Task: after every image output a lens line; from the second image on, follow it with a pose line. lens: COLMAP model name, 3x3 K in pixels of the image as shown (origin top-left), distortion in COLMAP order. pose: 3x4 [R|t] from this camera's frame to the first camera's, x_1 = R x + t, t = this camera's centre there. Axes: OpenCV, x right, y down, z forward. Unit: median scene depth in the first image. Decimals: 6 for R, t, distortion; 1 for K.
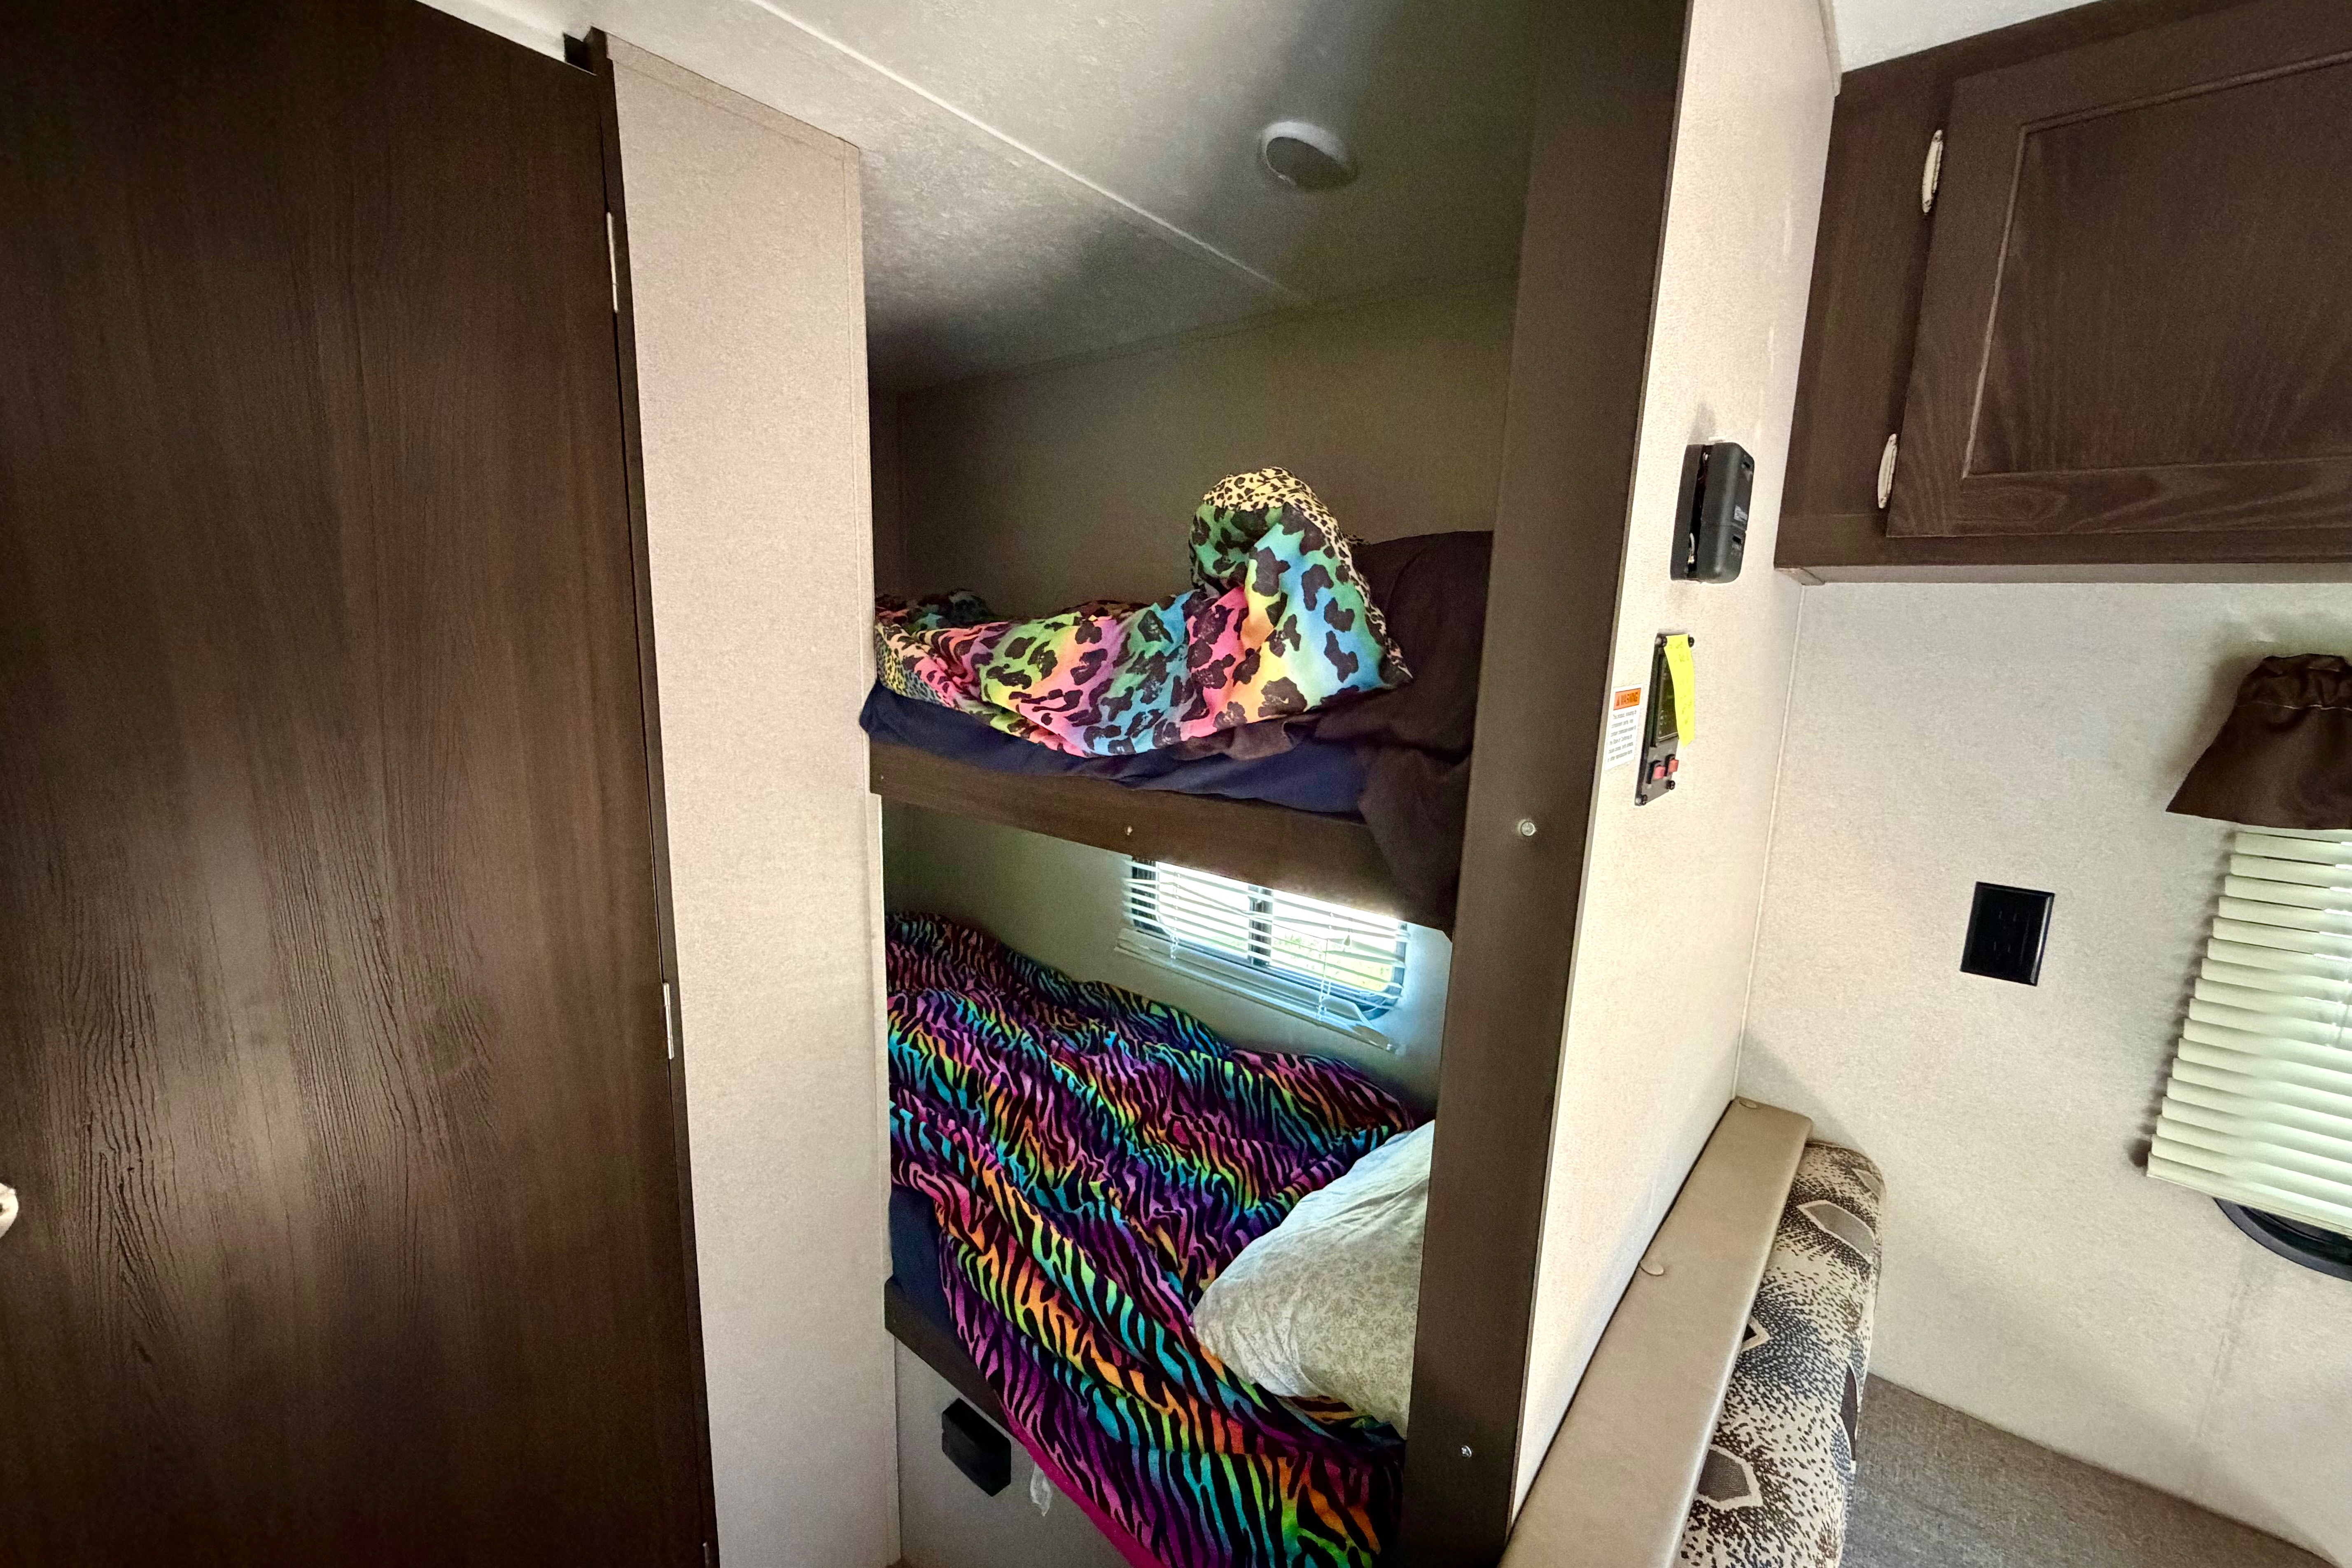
lens RADIAL K [[934.3, 0, 1161.4], [0, 934.3, 786.8], [0, 0, 1]] dist [0.000949, -0.000042]
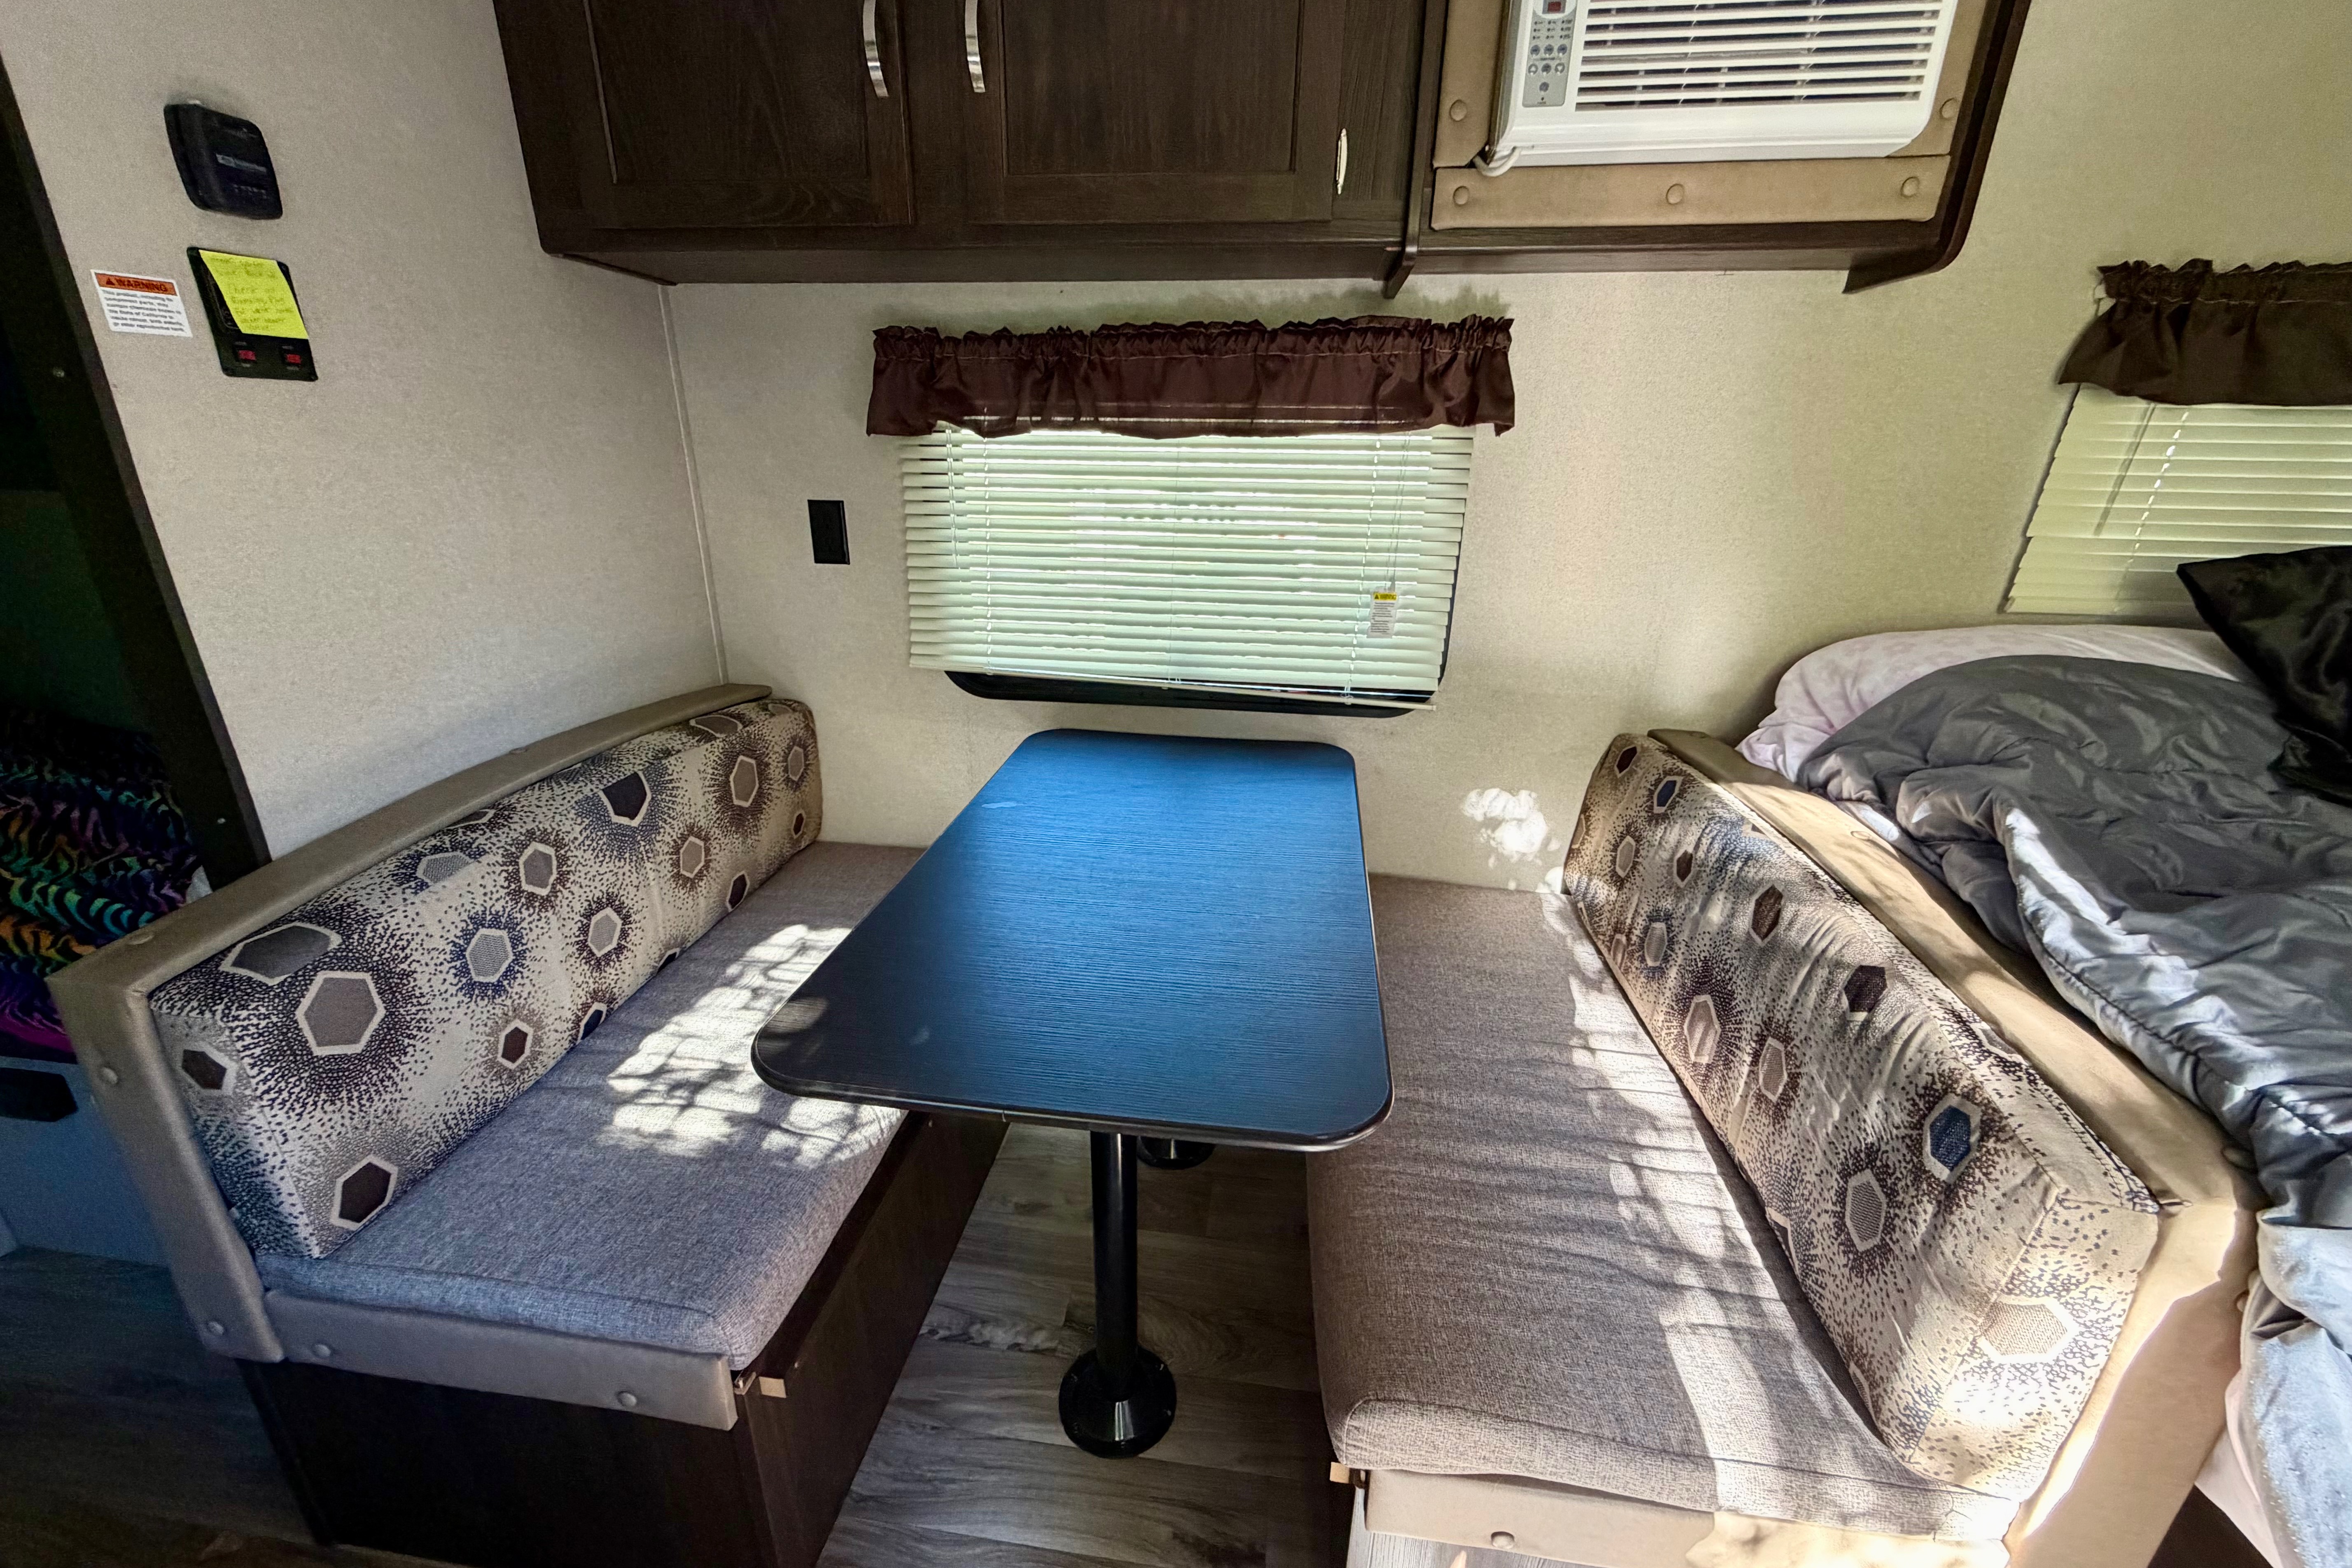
lens RADIAL K [[934.3, 0, 1160.5], [0, 934.3, 780.7], [0, 0, 1]] dist [0.000949, -0.000042]
pose [[0.849282, -0.200838, 0.488245, 0.513330], [0.106646, 0.971013, 0.213917, 0.273309], [-0.517055, -0.129607, 0.846083, -0.627166]]
